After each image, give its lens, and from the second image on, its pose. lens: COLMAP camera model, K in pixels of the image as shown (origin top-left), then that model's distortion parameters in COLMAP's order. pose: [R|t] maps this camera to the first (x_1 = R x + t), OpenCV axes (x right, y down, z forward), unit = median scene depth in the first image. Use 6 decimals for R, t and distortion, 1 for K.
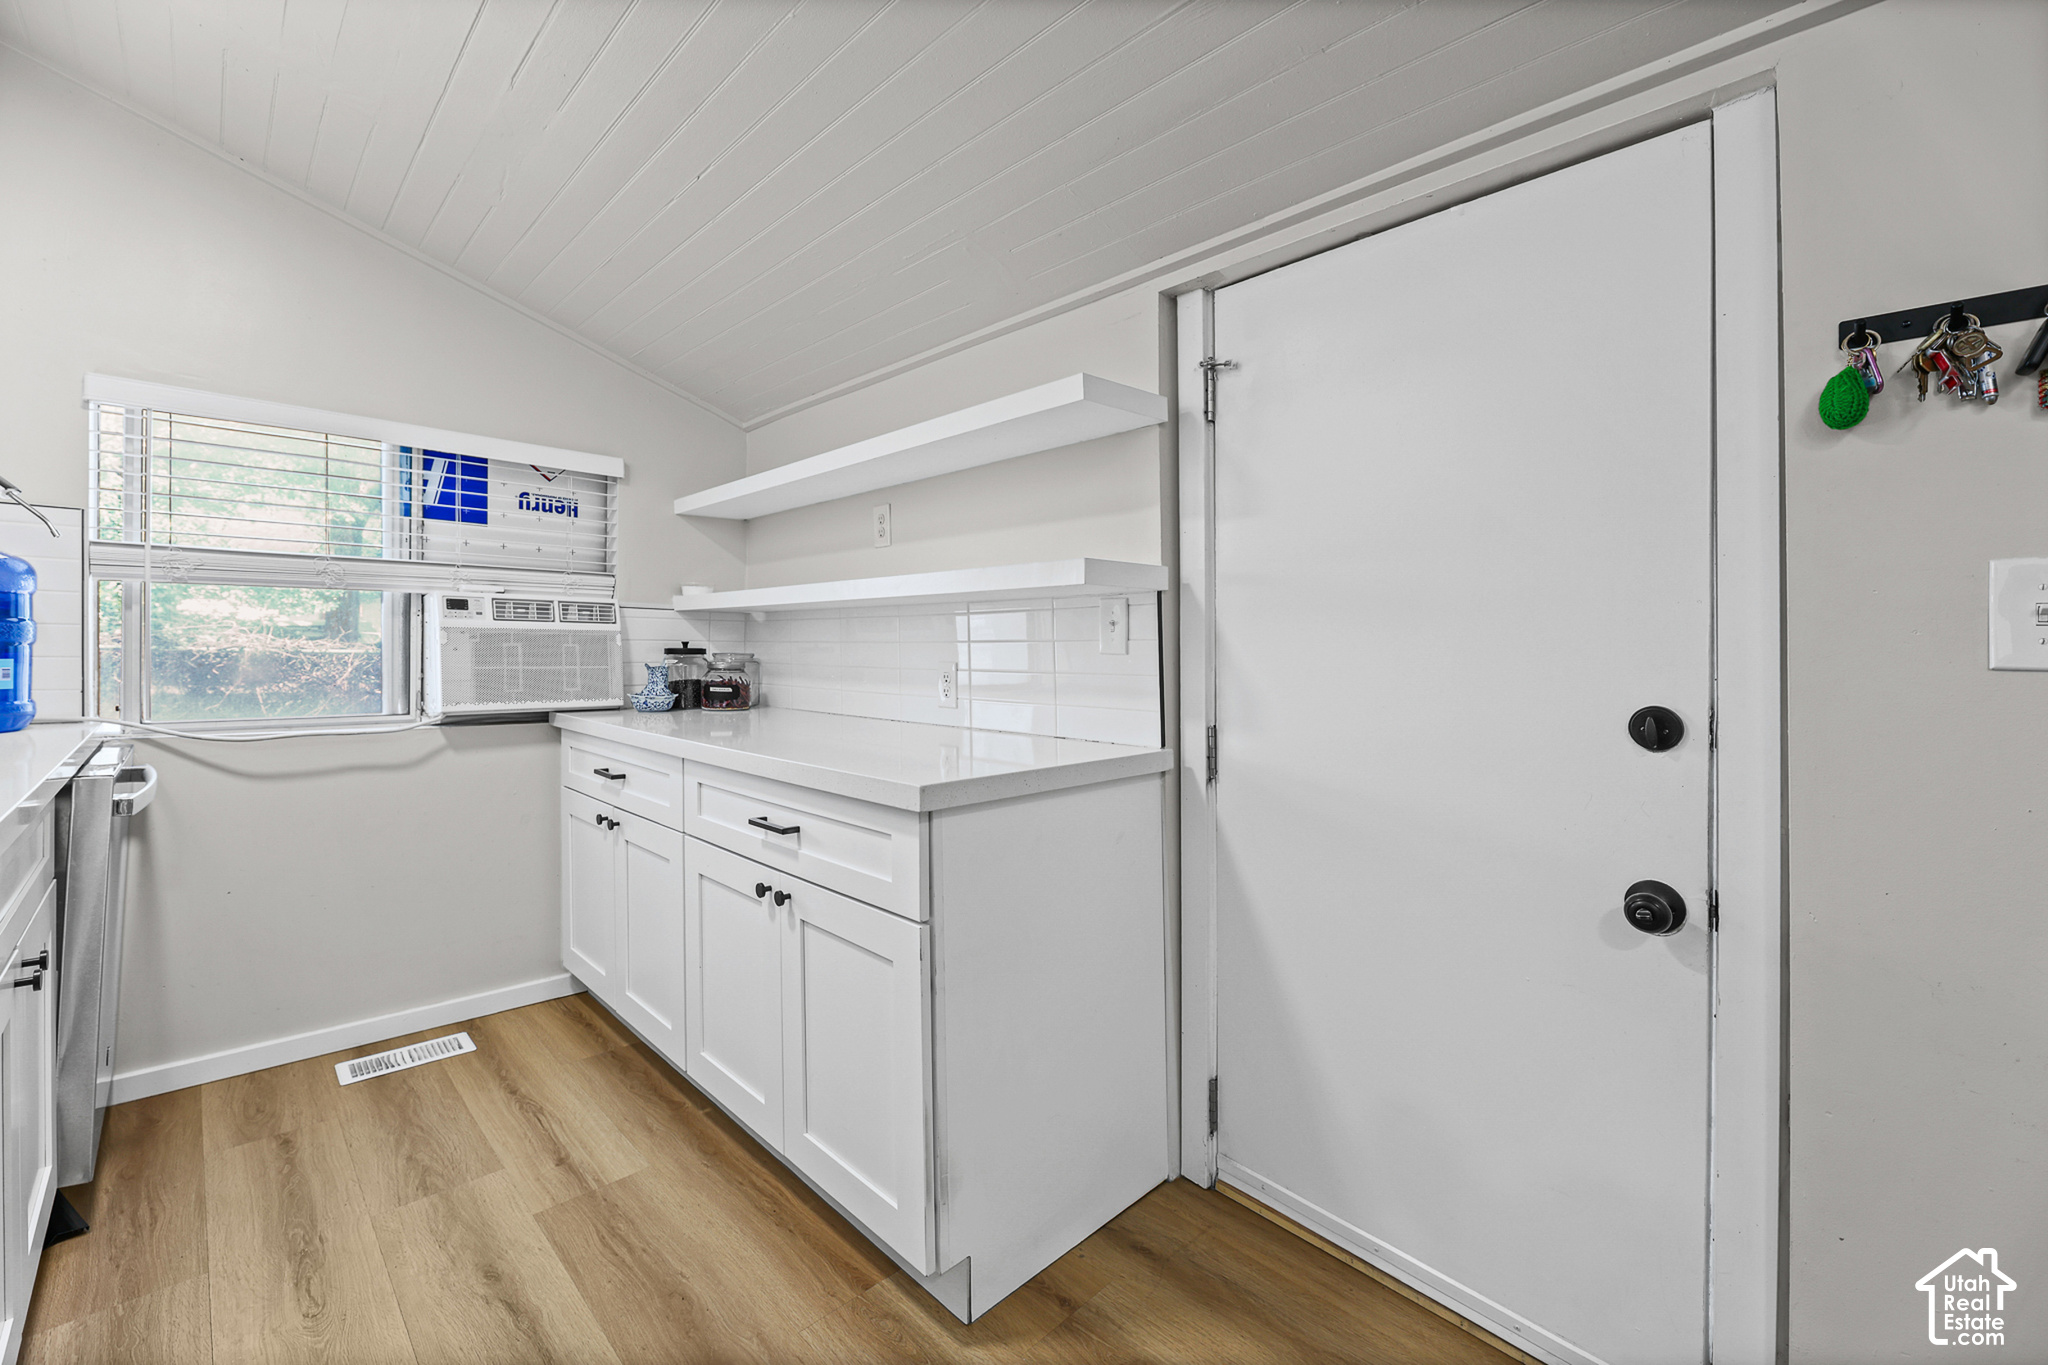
lens RADIAL K [[838.3, 0, 1030.5], [0, 838.3, 637.6], [0, 0, 1]] dist [0.000344, -0.004952]
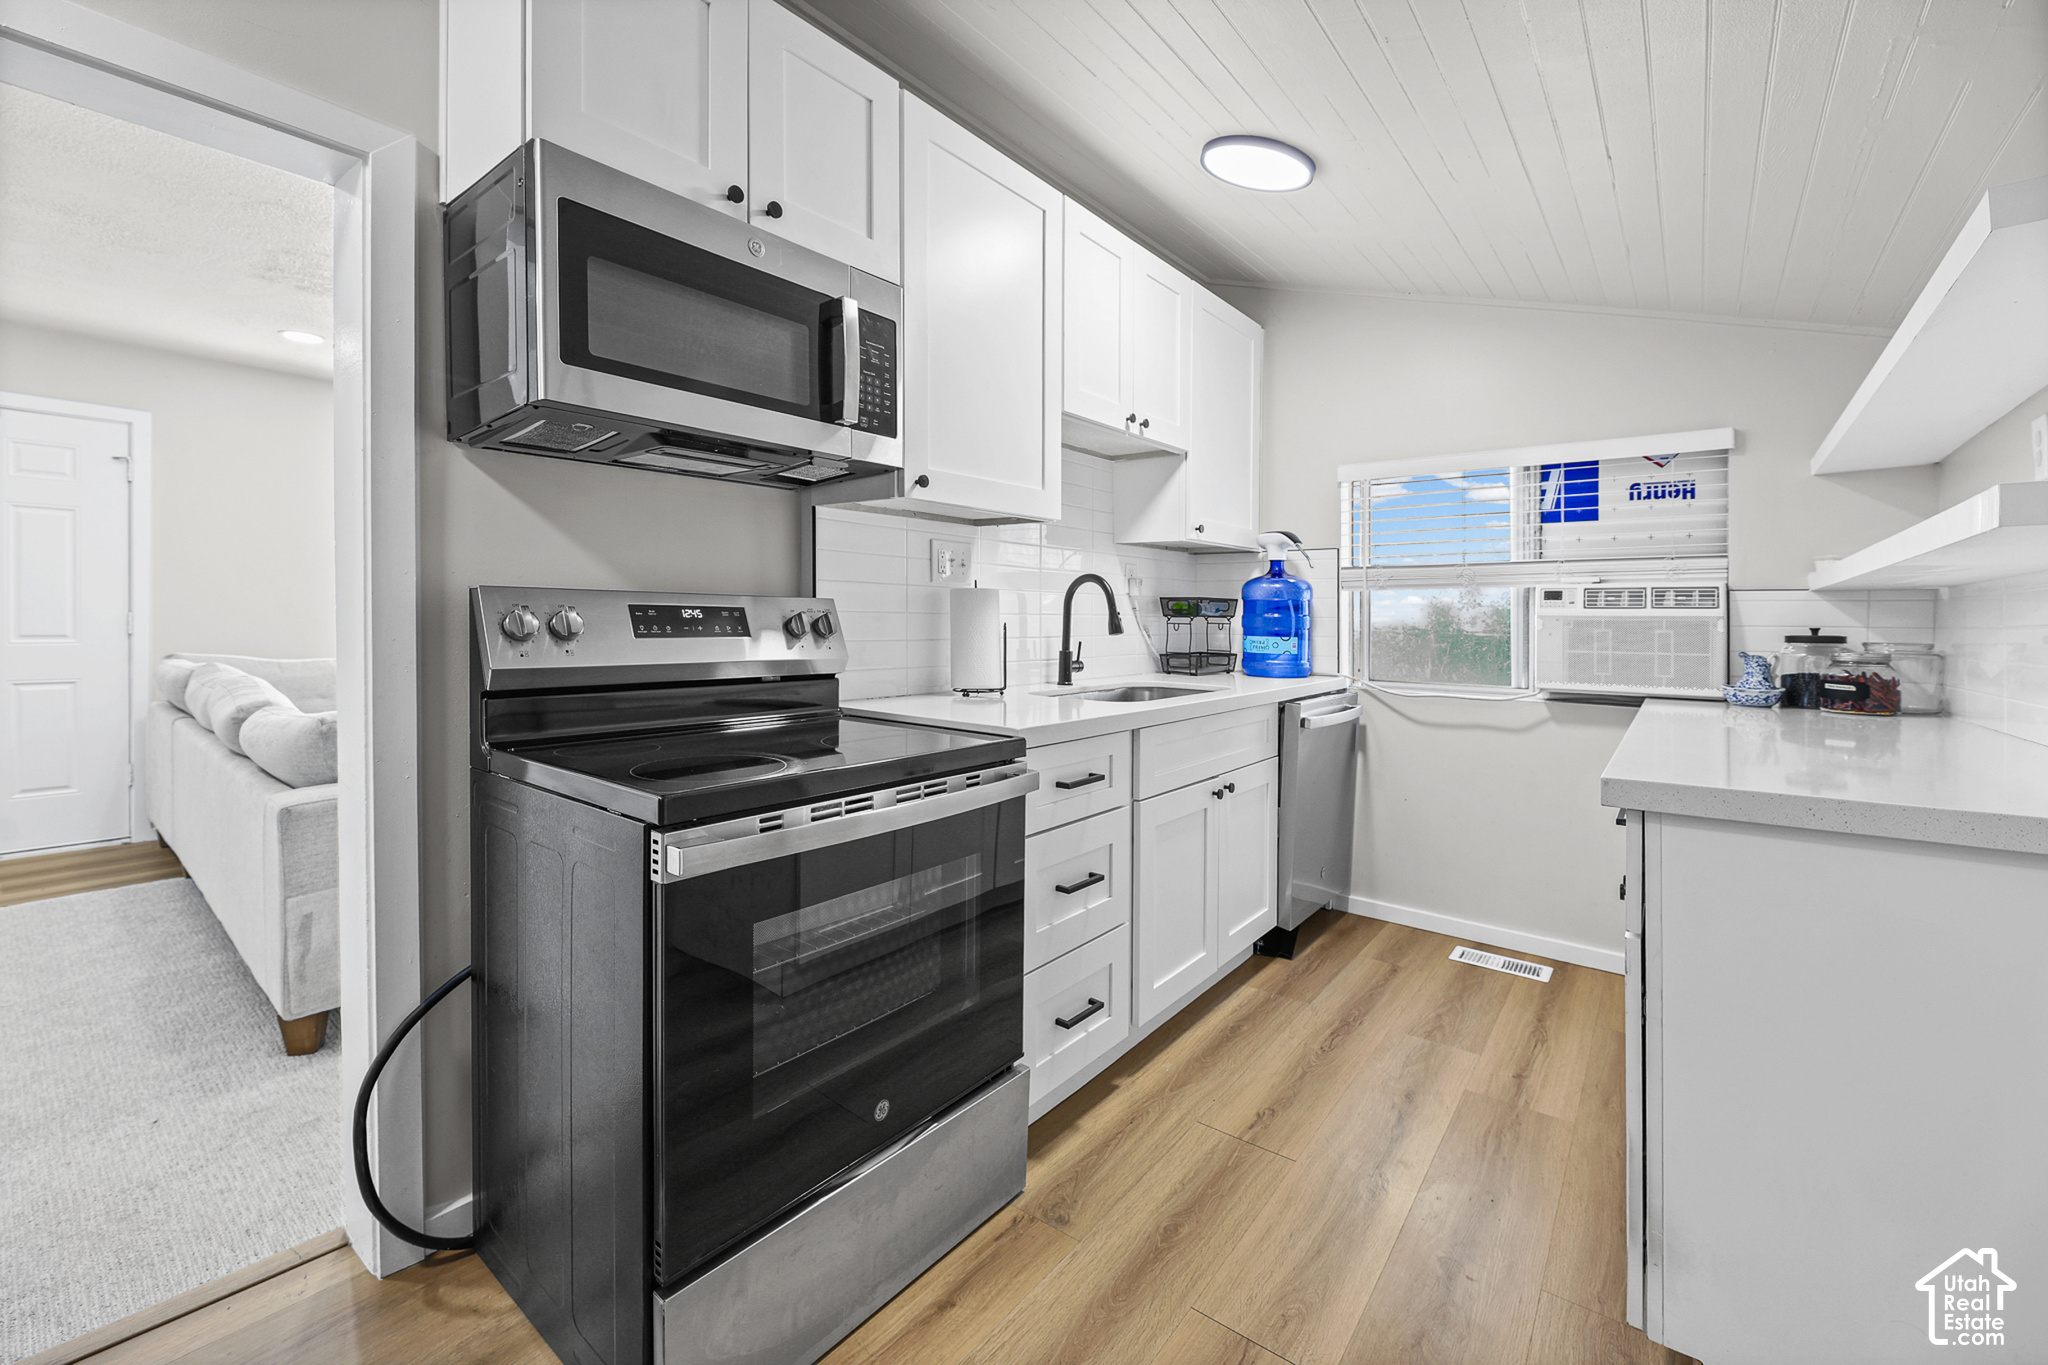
lens RADIAL K [[849.9, 0, 1010.7], [0, 849.9, 638.0], [0, 0, 1]] dist [0.000775, 0.000254]
pose [[0.104832, 0.007505, -0.994462, 0.385037], [-0.000120, 0.999972, 0.007534, 0.009660], [0.994490, -0.000670, 0.104830, 0.132743]]
